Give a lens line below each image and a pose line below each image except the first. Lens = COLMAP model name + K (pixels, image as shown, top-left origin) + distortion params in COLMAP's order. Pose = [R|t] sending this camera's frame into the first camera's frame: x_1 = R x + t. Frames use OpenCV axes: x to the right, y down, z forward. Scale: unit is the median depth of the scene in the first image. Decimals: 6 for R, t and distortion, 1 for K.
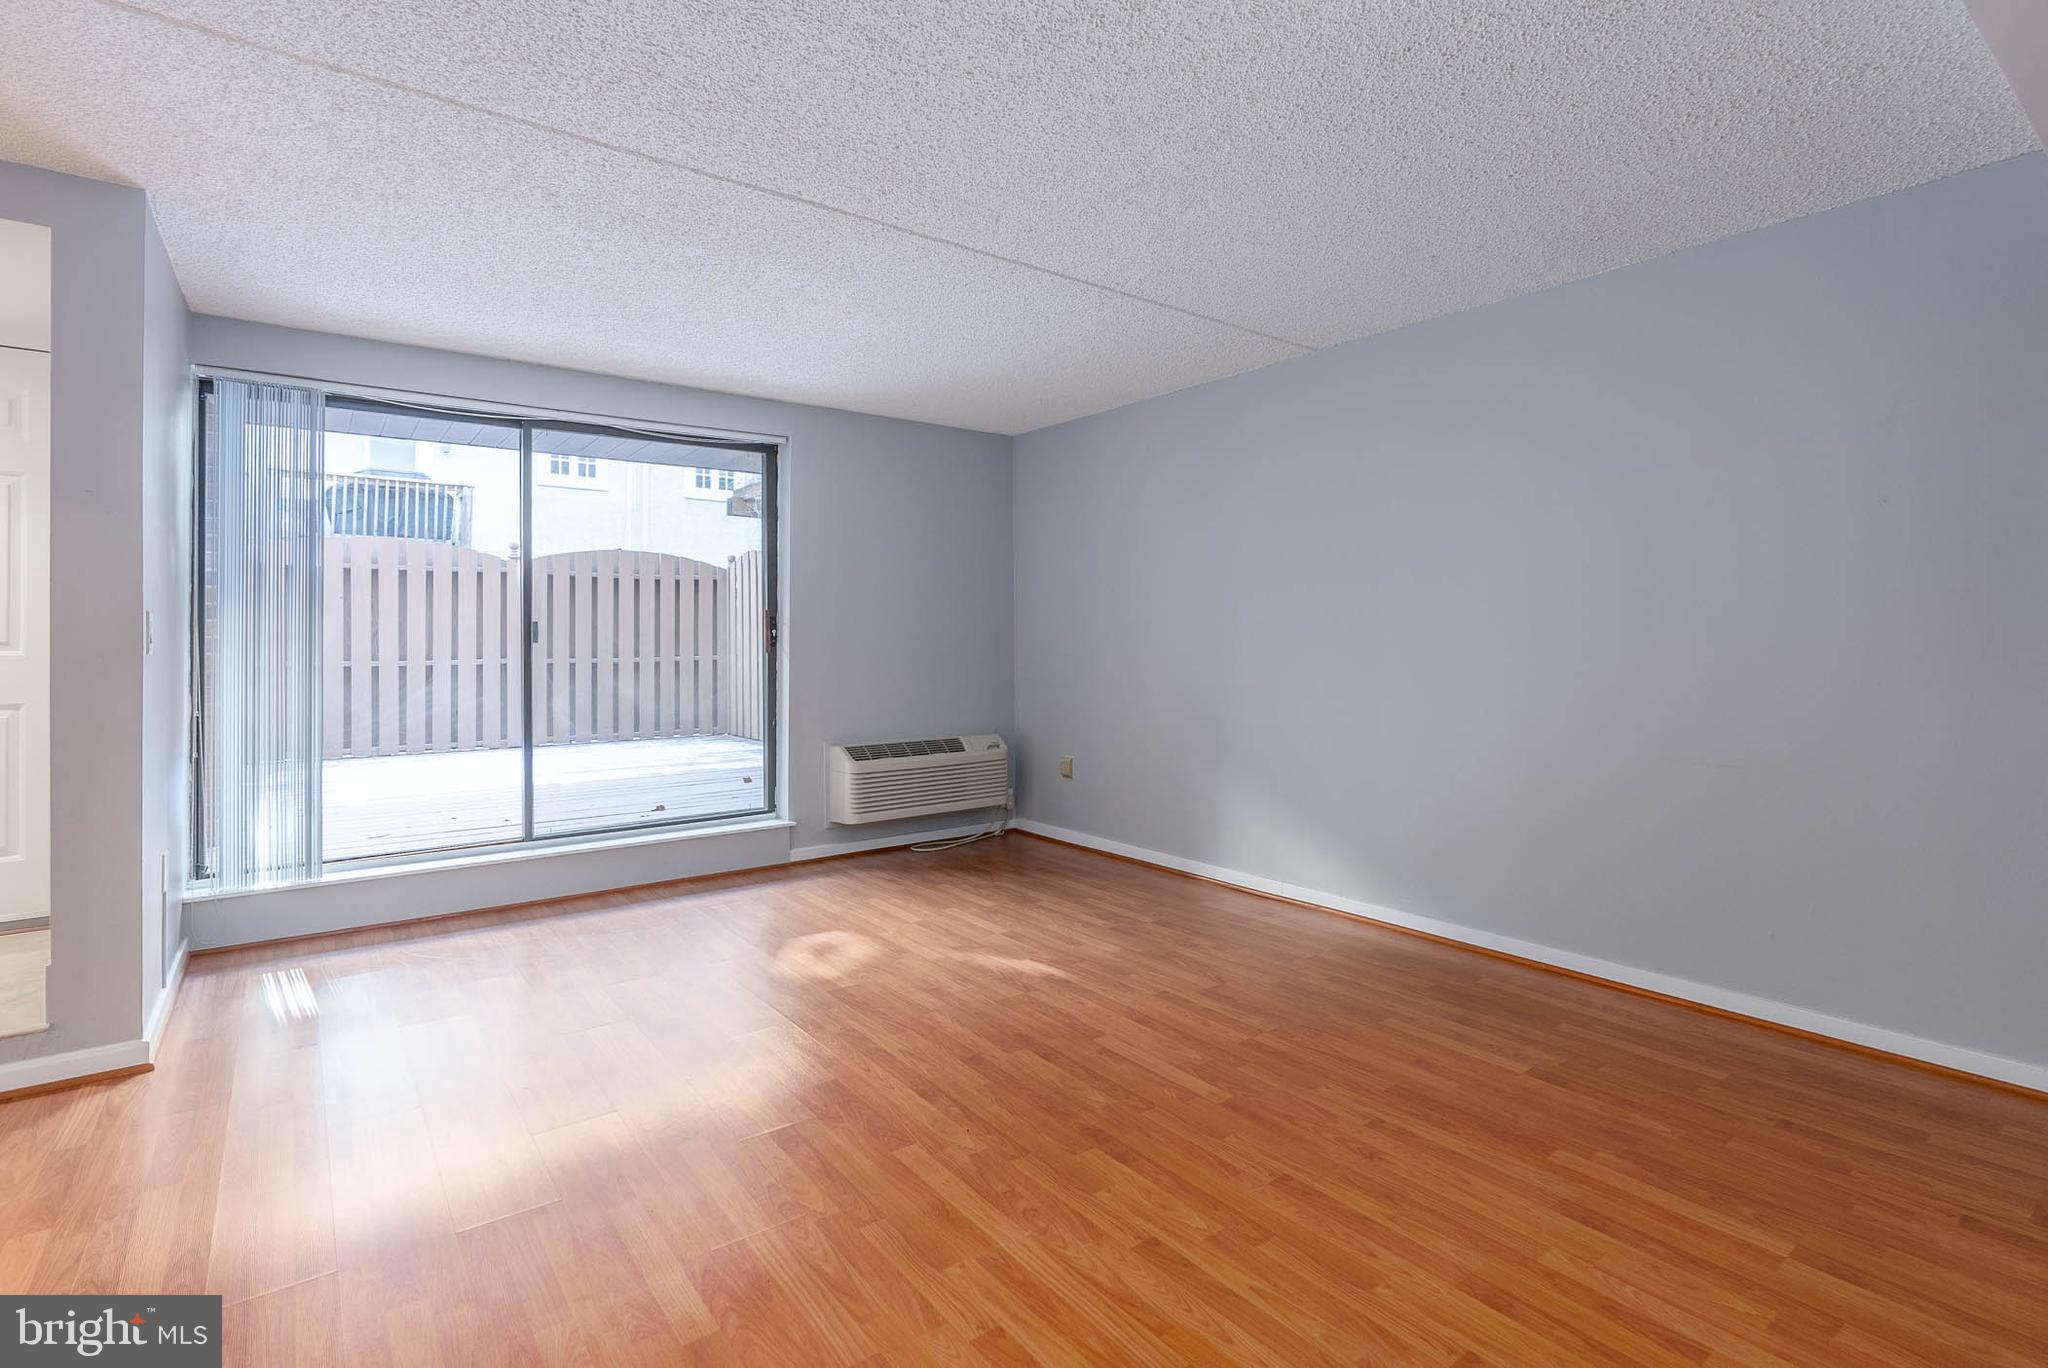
lens RADIAL K [[977.3, 0, 1032.8], [0, 977.3, 630.1], [0, 0, 1]] dist [-0.003160, -0.000206]
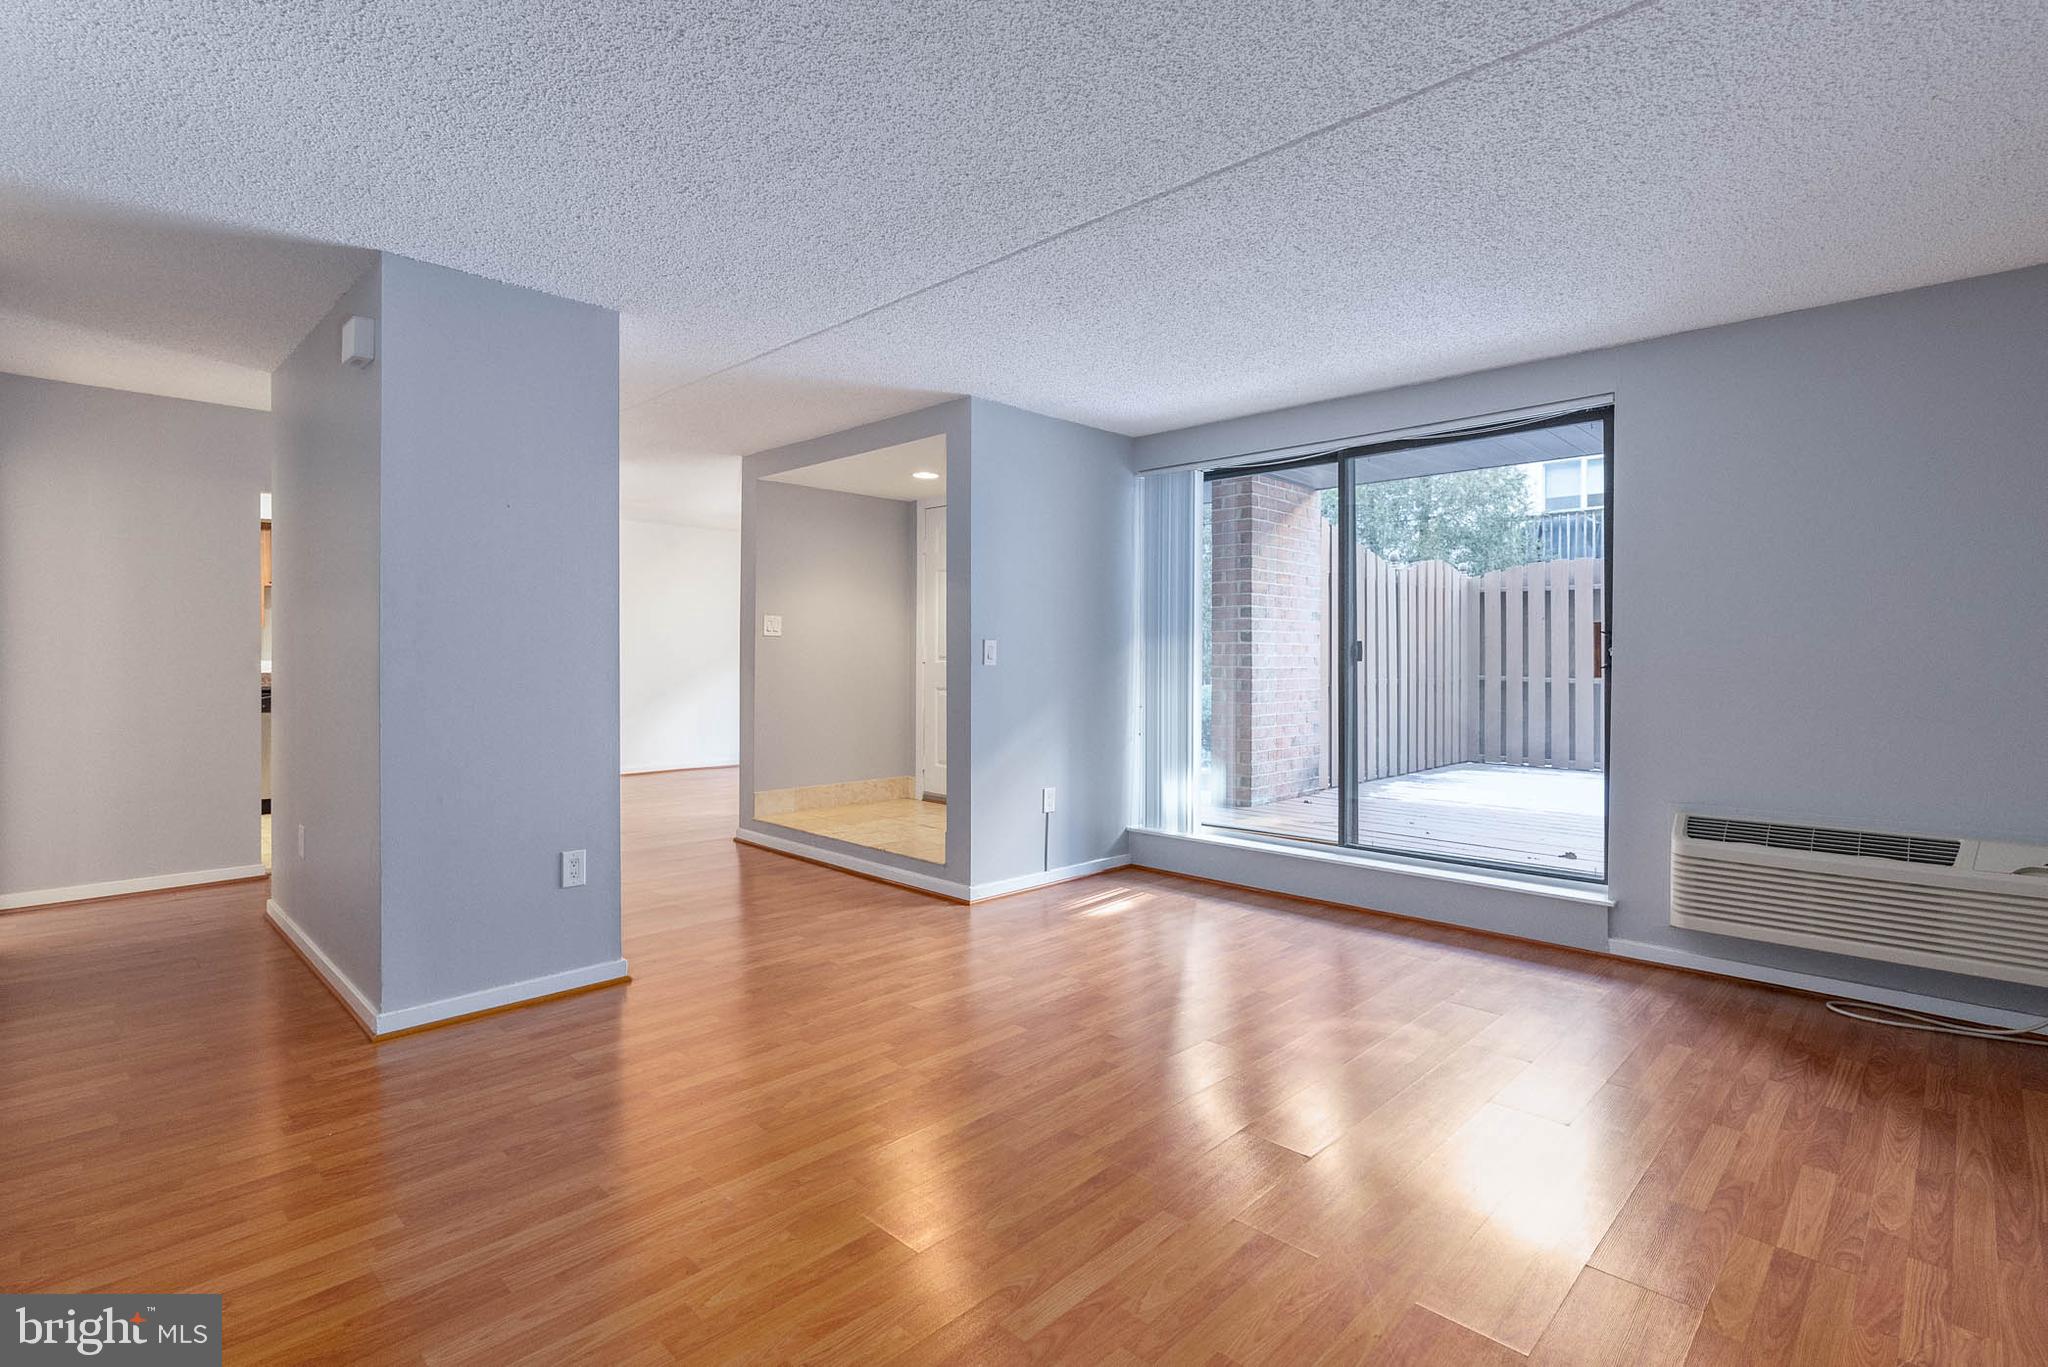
lens RADIAL K [[977.3, 0, 1032.8], [0, 977.3, 629.6], [0, 0, 1]] dist [-0.003160, -0.000206]
pose [[0.149841, -0.021508, -0.988476, 0.480087], [0.000988, 0.999766, -0.021604, 0.003553], [0.988710, 0.002261, 0.149827, 0.495956]]
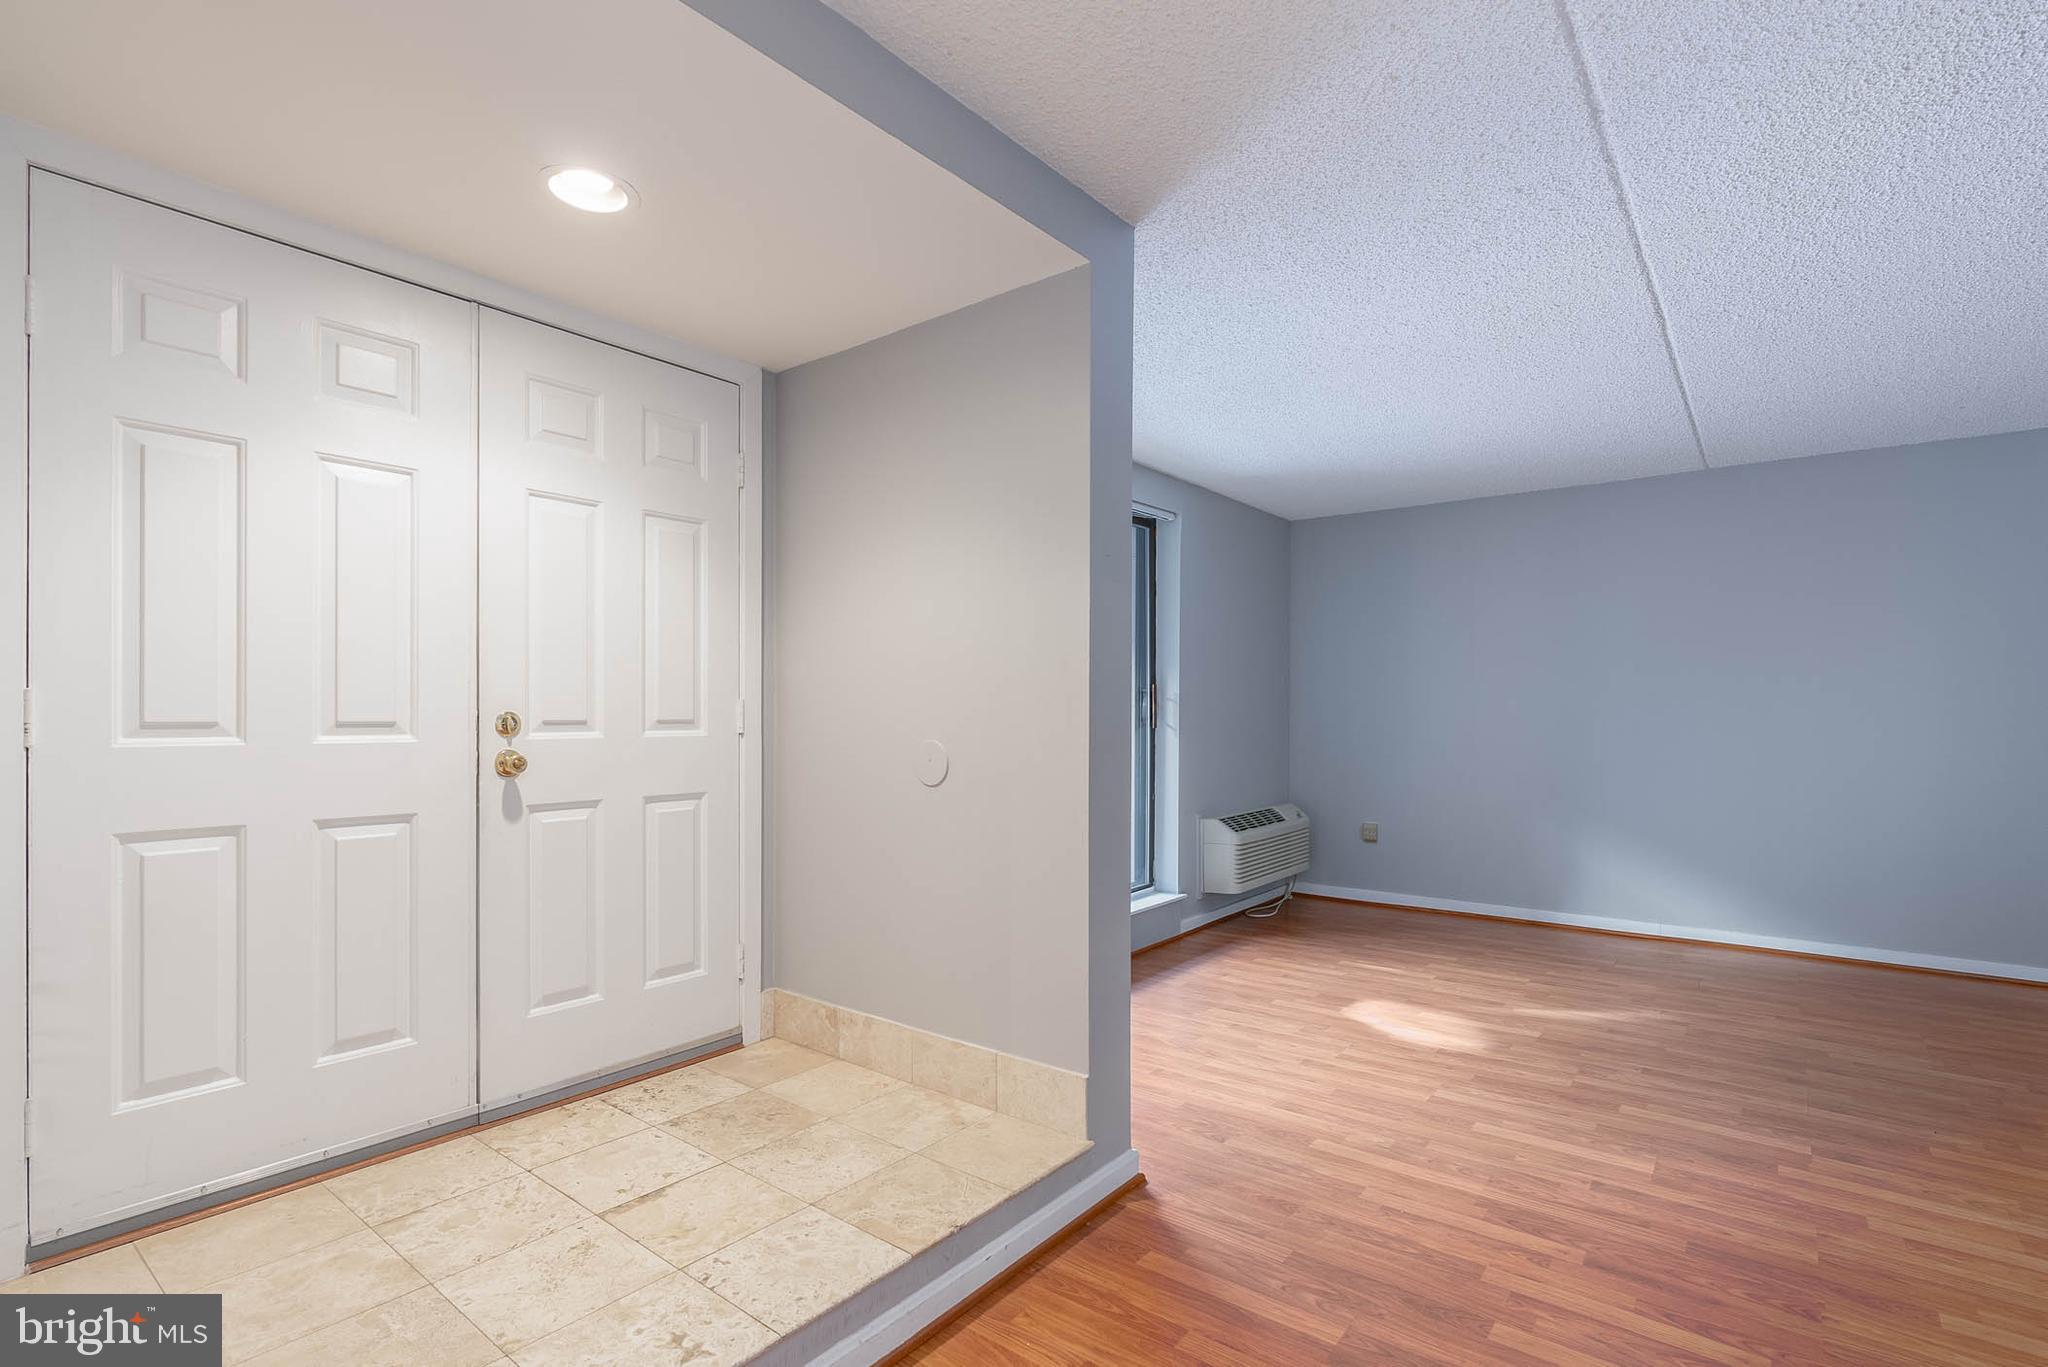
lens RADIAL K [[966.5, 0, 1029.3], [0, 966.5, 708.5], [0, 0, 1]] dist [-0.001400, 0.000215]
pose [[0.967414, -0.000083, 0.253200, -0.723706], [-0.001277, 0.999986, 0.005205, -0.001882], [-0.253197, -0.005359, 0.967400, 0.078362]]
